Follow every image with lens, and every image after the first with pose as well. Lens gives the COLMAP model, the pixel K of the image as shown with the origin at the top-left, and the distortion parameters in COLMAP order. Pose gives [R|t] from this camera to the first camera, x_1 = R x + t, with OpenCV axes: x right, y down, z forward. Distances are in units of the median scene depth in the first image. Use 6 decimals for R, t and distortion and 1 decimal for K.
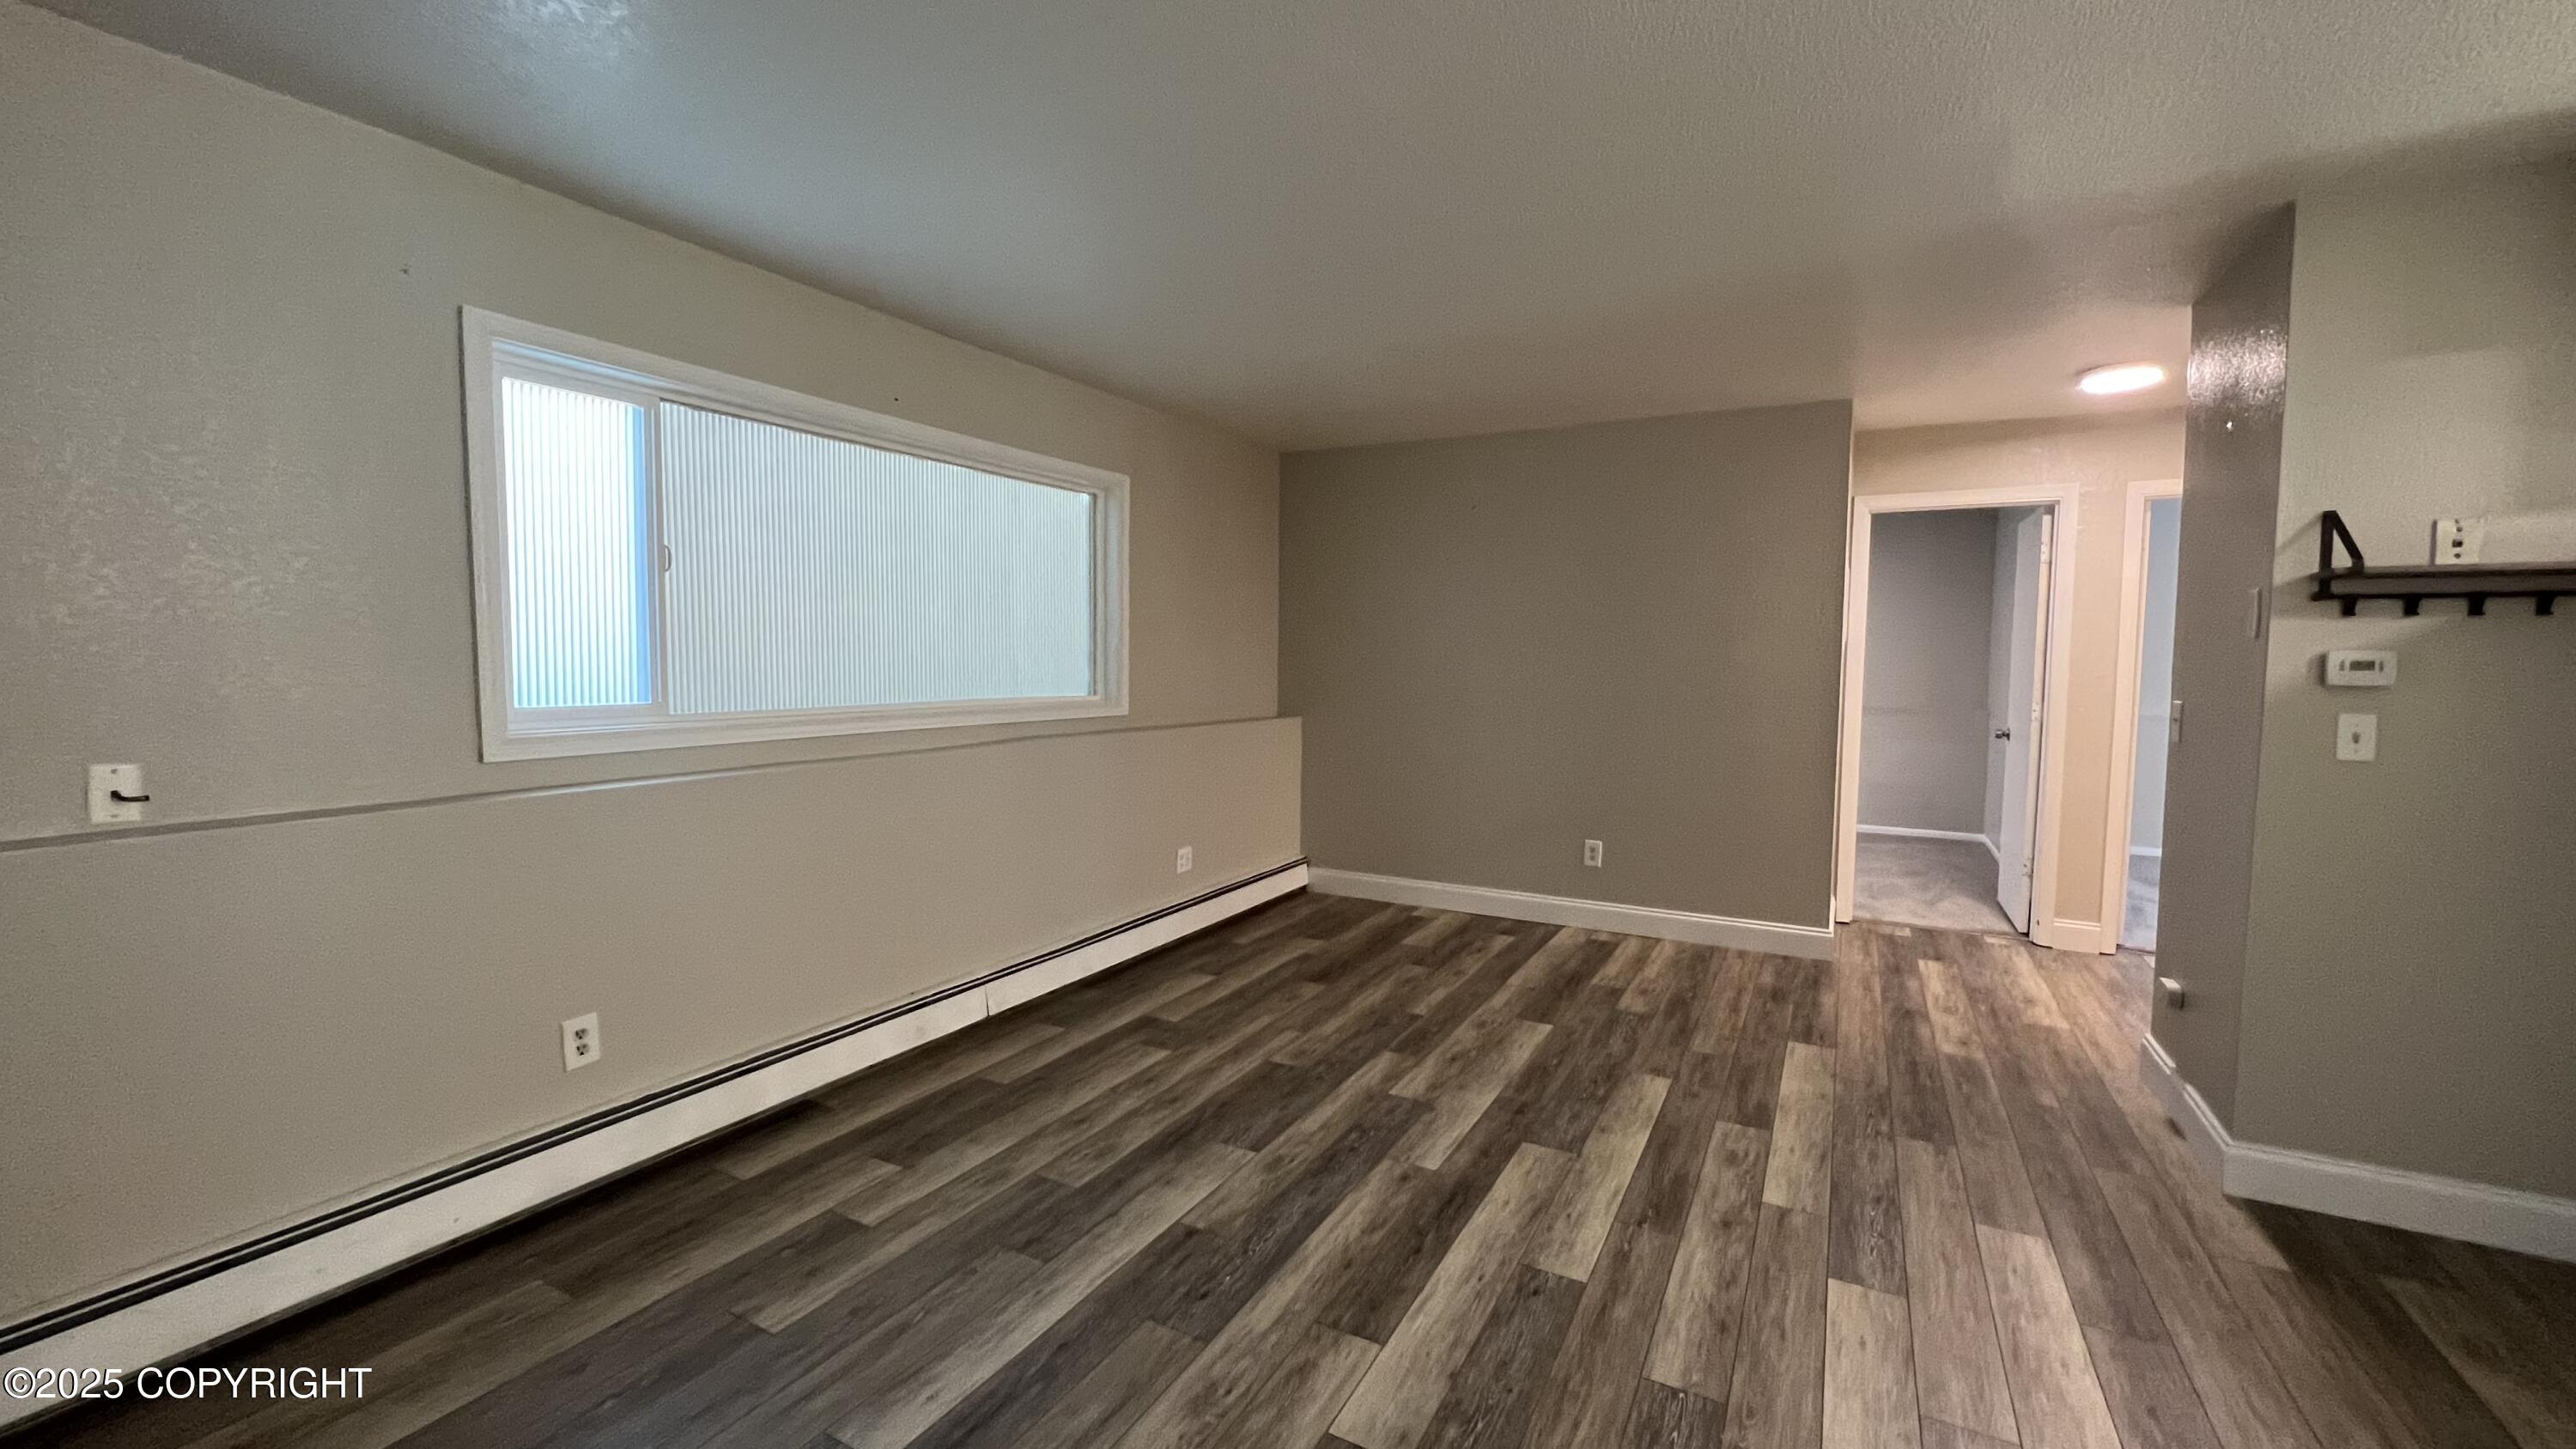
lens RADIAL K [[1029.7, 0, 1288.0], [0, 1029.7, 724.5], [0, 0, 1]] dist [0.001294, 0.000088]
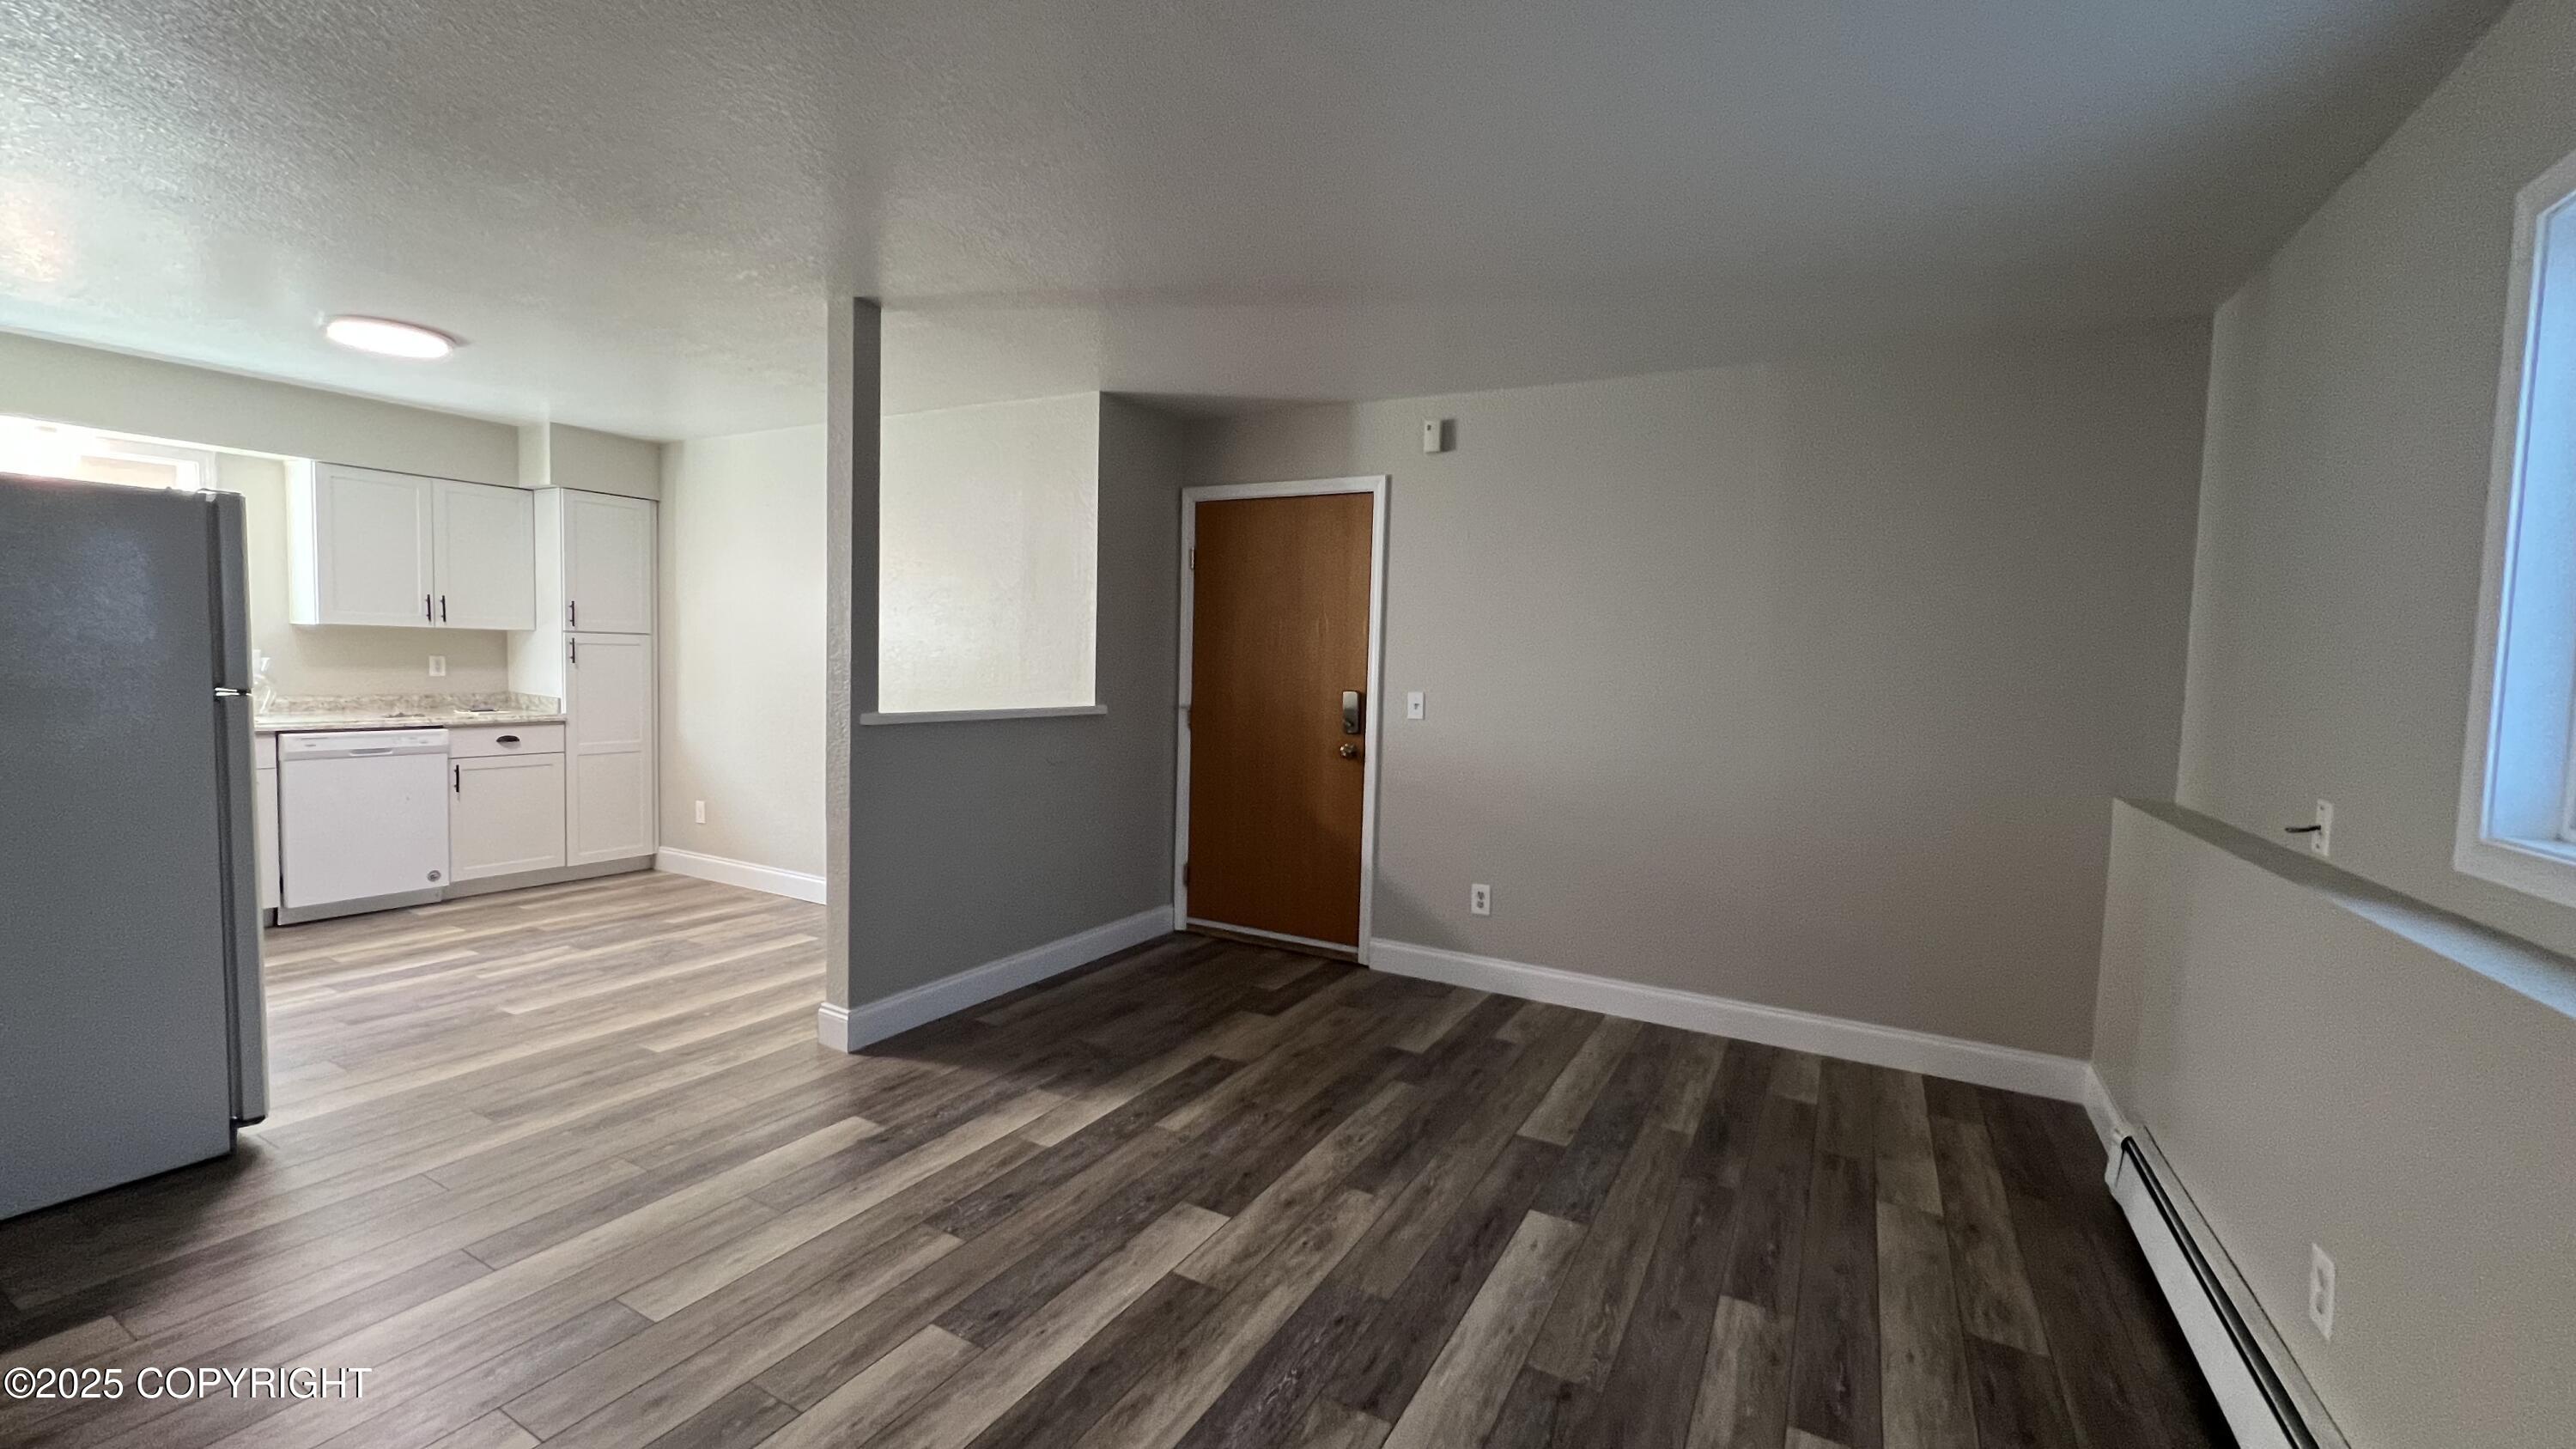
lens RADIAL K [[1029.7, 0, 1288.0], [0, 1029.7, 724.5], [0, 0, 1]] dist [0.001294, 0.000088]
pose [[-0.999186, -0.039654, 0.007395, -0.013597], [-0.038383, 0.991029, 0.128017, -0.096931], [-0.012405, 0.127629, -0.991744, 1.427523]]
